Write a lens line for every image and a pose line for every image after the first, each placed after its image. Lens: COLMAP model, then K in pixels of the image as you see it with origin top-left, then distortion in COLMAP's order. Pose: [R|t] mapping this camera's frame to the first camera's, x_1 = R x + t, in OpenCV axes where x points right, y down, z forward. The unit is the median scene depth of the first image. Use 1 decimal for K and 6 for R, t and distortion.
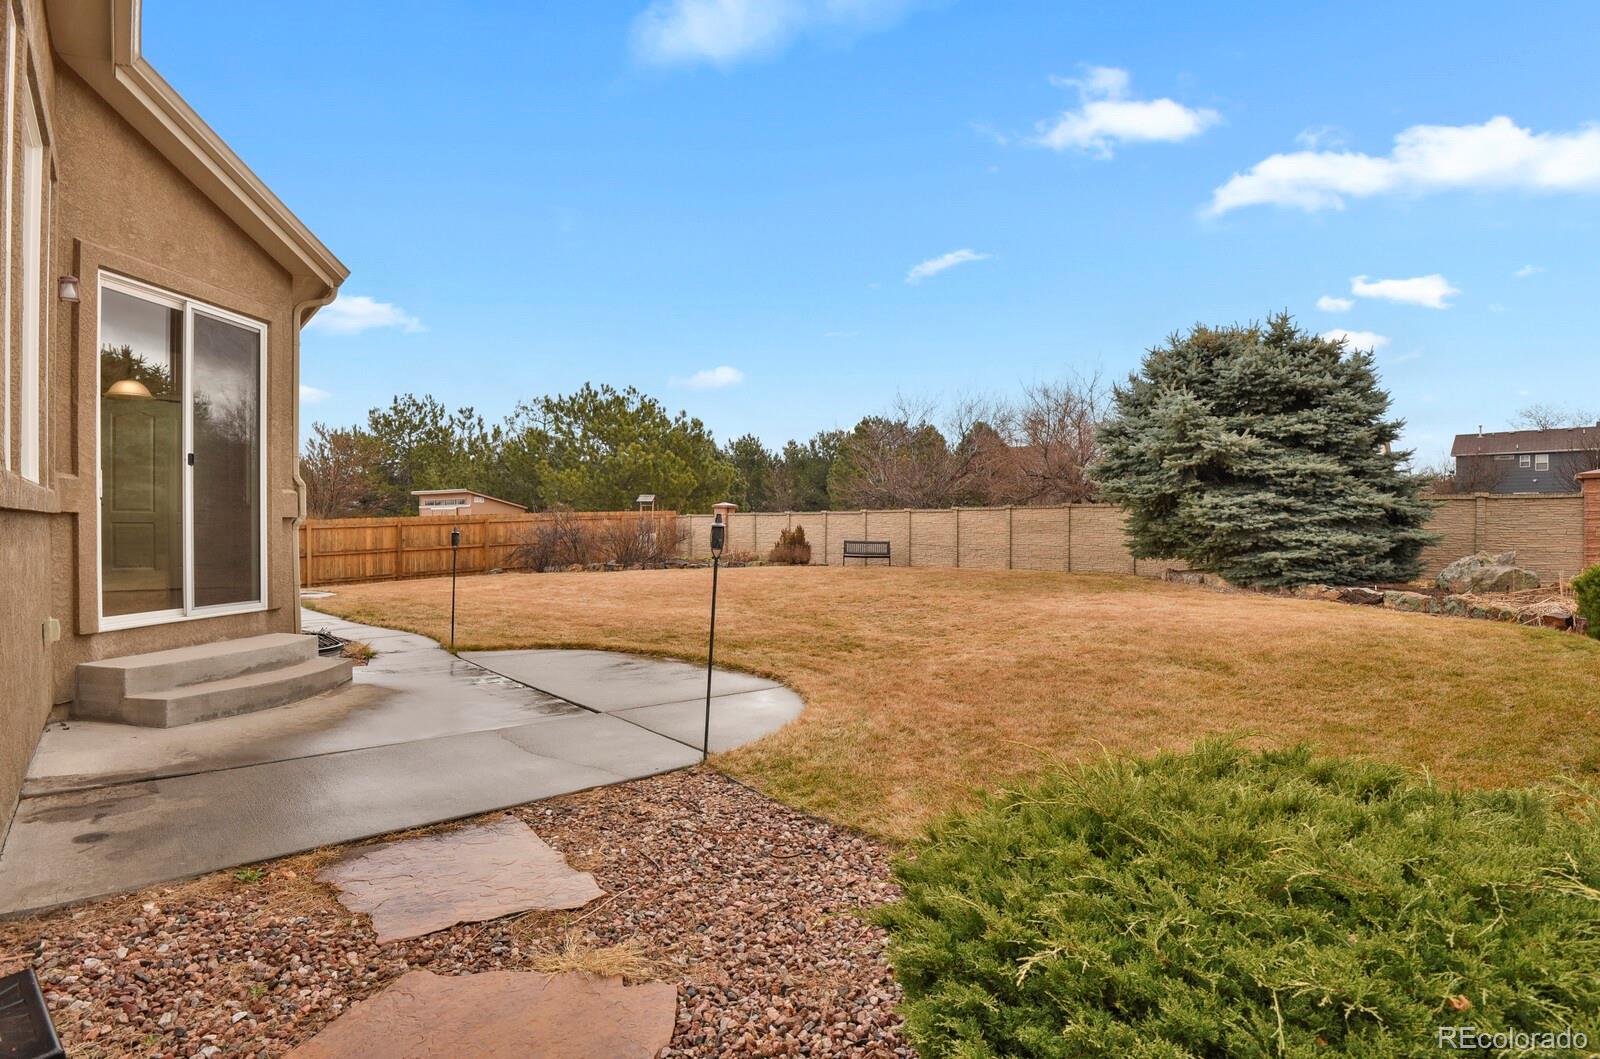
lens RADIAL K [[783.4, 0, 802.6], [0, 783.4, 527.6], [0, 0, 1]] dist [-0.004234, -0.000617]
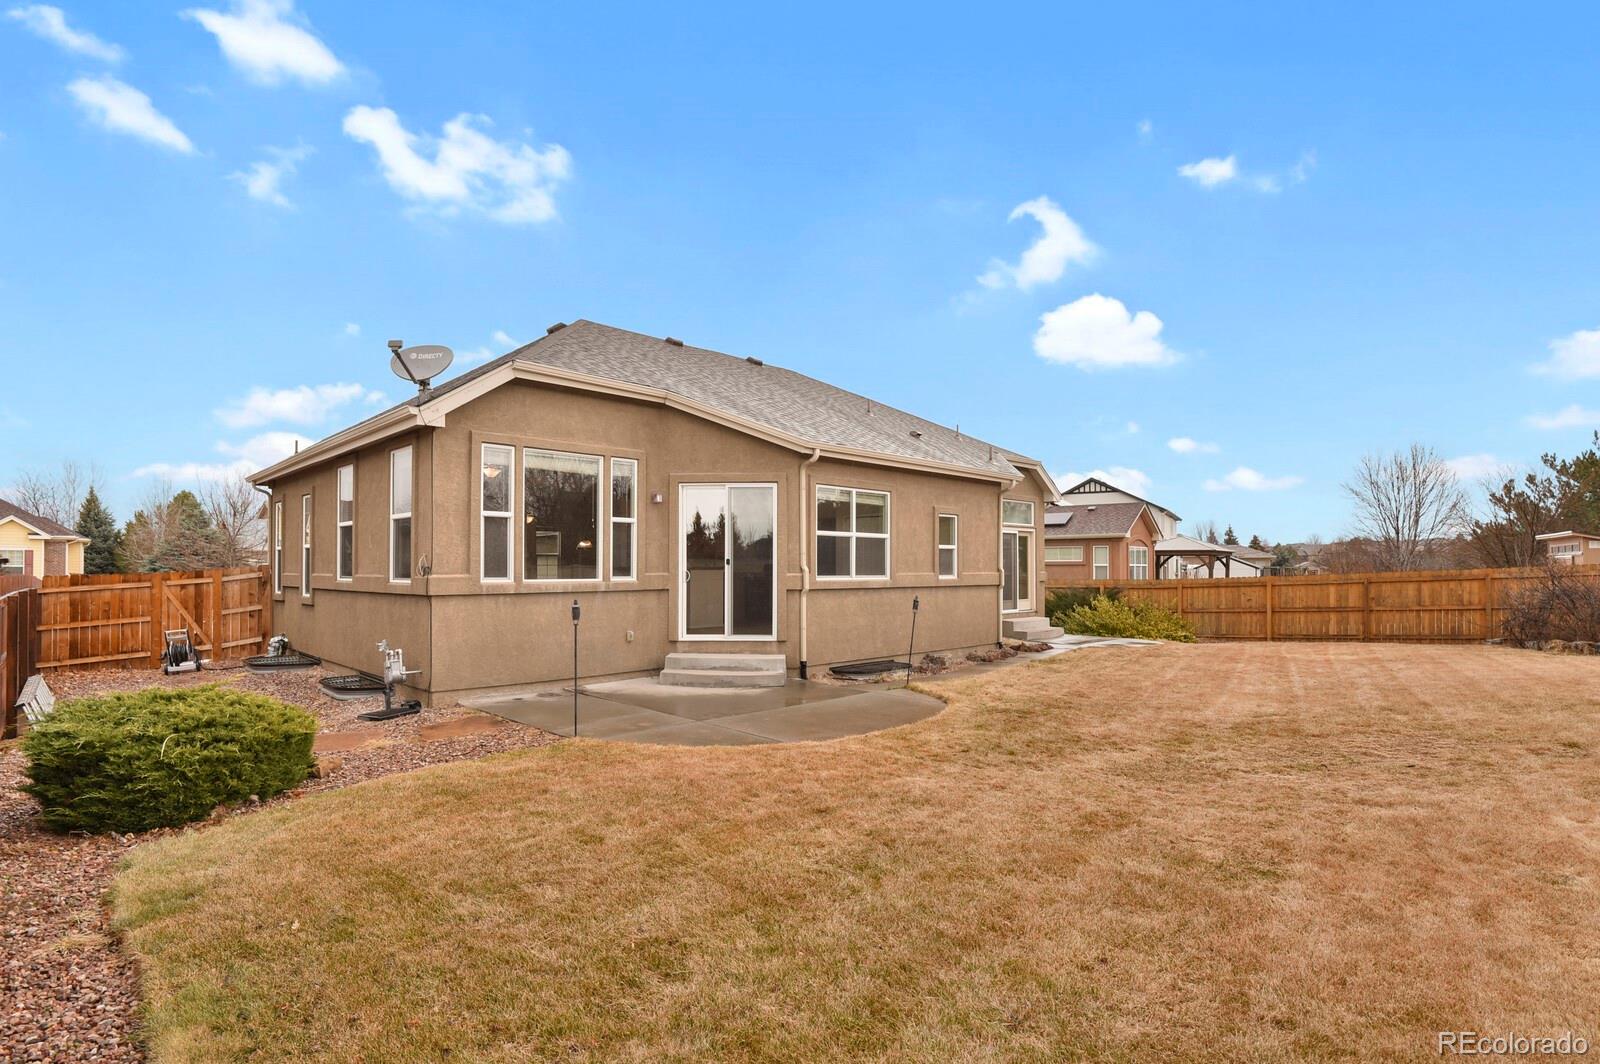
lens RADIAL K [[783.4, 0, 821.9], [0, 783.4, 559.2], [0, 0, 1]] dist [-0.004234, -0.000617]
pose [[0.073696, -0.019685, -0.997086, 0.361509], [0.004318, 0.999802, -0.019419, -0.015288], [0.997271, -0.002874, 0.073766, 0.310546]]
